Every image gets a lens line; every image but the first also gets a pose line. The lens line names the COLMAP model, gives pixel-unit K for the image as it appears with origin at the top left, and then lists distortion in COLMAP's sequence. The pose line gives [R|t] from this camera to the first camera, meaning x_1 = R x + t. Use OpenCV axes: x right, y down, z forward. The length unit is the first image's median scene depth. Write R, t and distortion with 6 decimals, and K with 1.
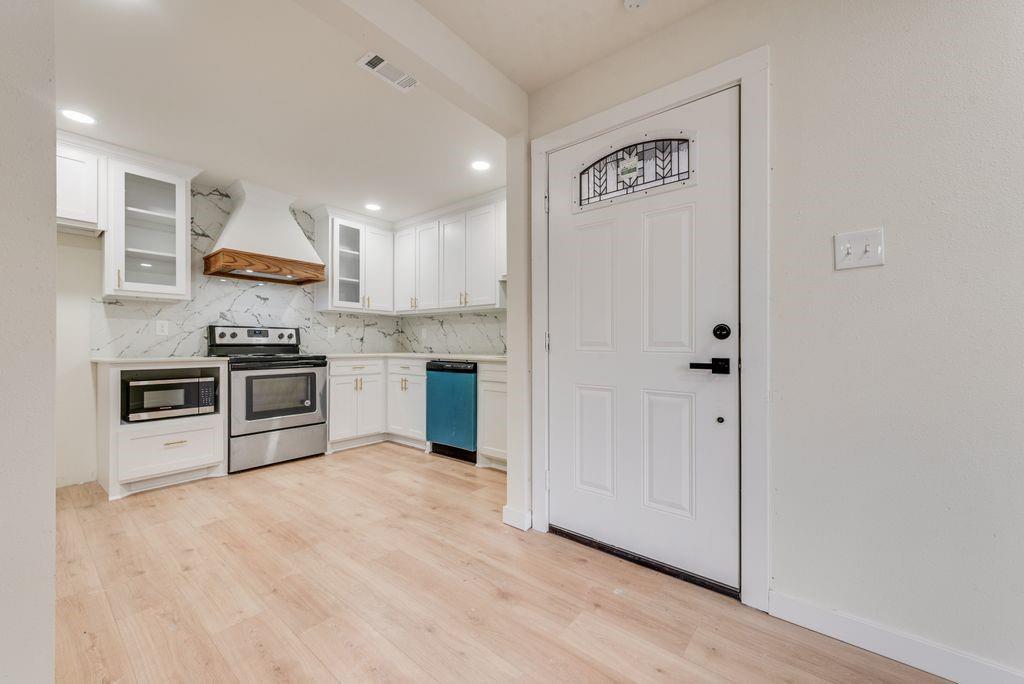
lens RADIAL K [[400.3, 0, 506.8], [0, 400.3, 344.0], [0, 0, 1]] dist [0.015625, -0.007879]
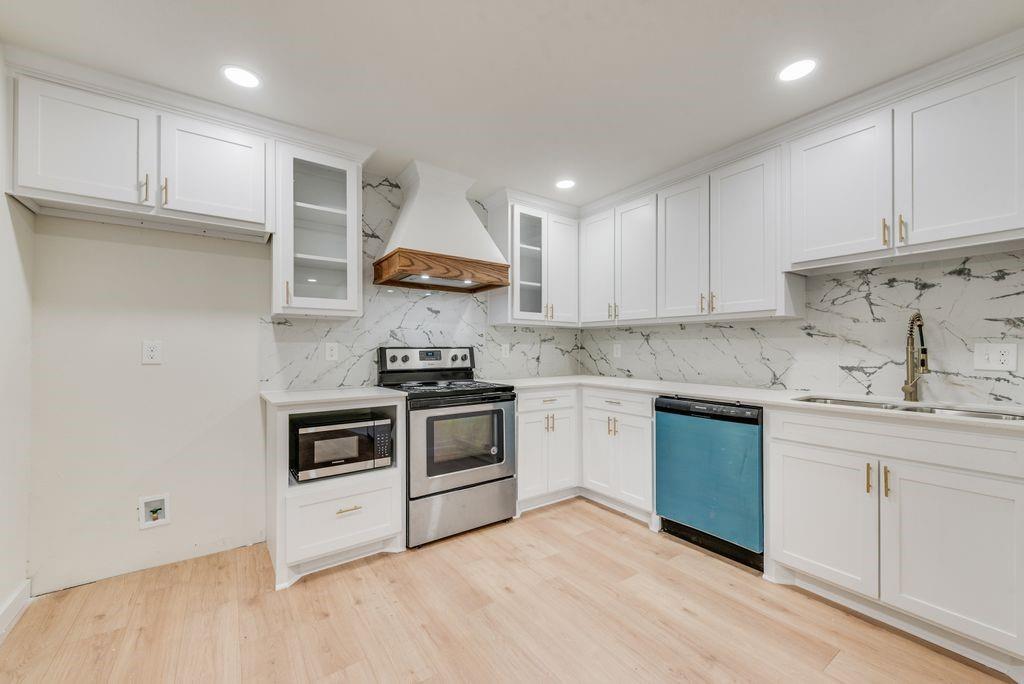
lens RADIAL K [[401.4, 0, 505.4], [0, 401.4, 347.3], [0, 0, 1]] dist [0.009255, -0.000189]
pose [[0.961581, -0.003334, -0.274501, -0.281240], [0.002523, 0.999991, -0.003308, -0.043028], [0.274509, 0.002488, 0.961581, 0.300992]]
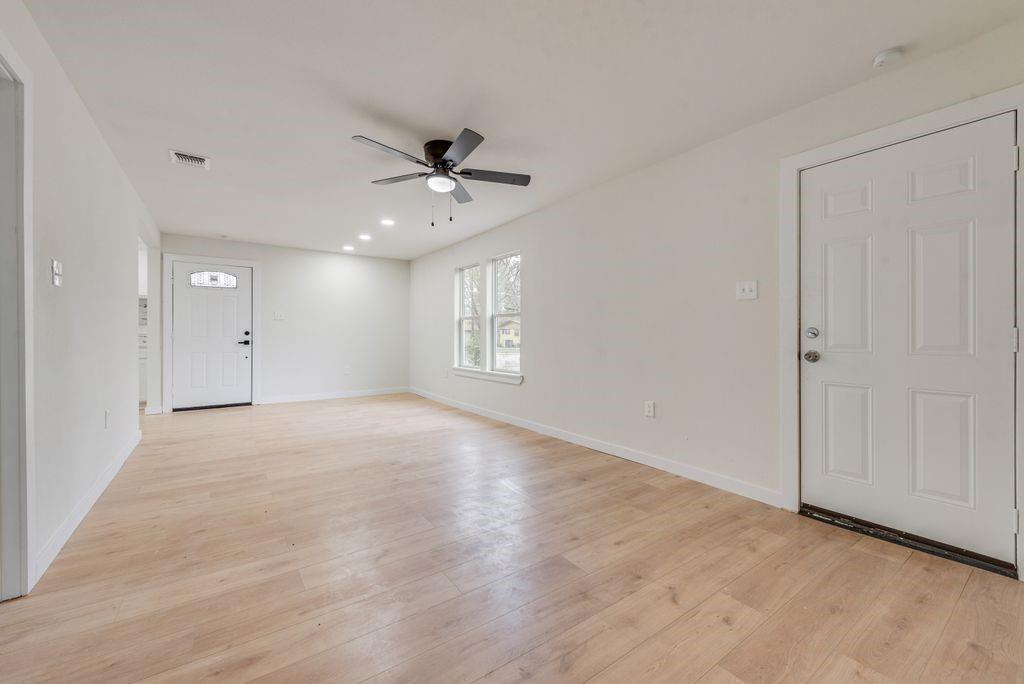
lens RADIAL K [[403.1, 0, 509.9], [0, 403.1, 334.6], [0, 0, 1]] dist [0.008829, -0.000344]
pose [[0.254859, -0.001279, 0.966977, -1.145485], [-0.000254, 0.999999, 0.001389, -0.010807], [-0.966978, -0.000600, 0.254858, -1.068056]]
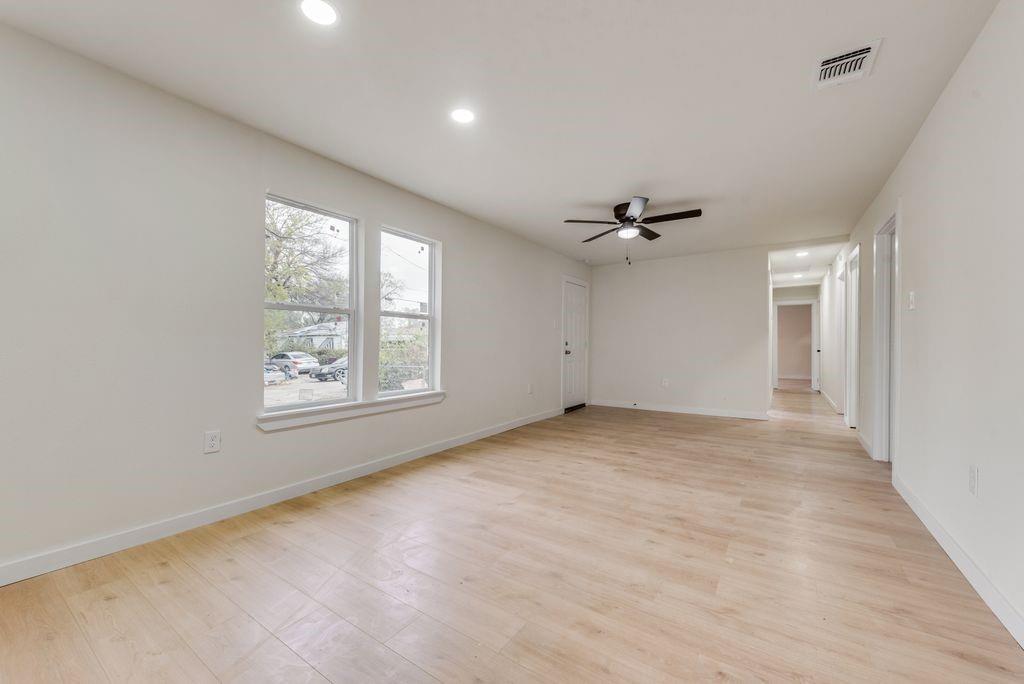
lens RADIAL K [[400.3, 0, 506.8], [0, 400.3, 344.0], [0, 0, 1]] dist [0.015625, -0.007879]
pose [[-0.995806, -0.003006, -0.091444, 0.102656], [-0.003060, 0.999995, 0.000444, -0.008210], [0.091442, 0.000722, -0.995810, 0.413081]]
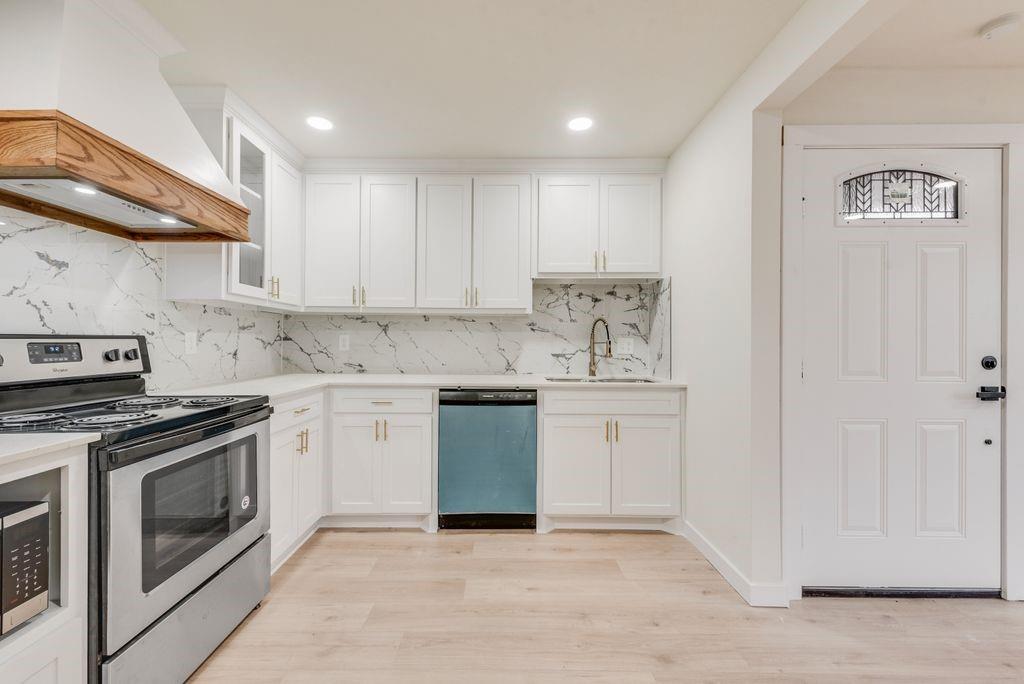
lens RADIAL K [[408.3, 0, 508.2], [0, 408.3, 338.0], [0, 0, 1]] dist [0.002808, -0.000239]
pose [[0.775234, 0.005758, 0.631648, -0.580791], [-0.002709, 0.999980, -0.005792, -0.042375], [-0.631669, 0.002779, 0.775233, 0.457405]]
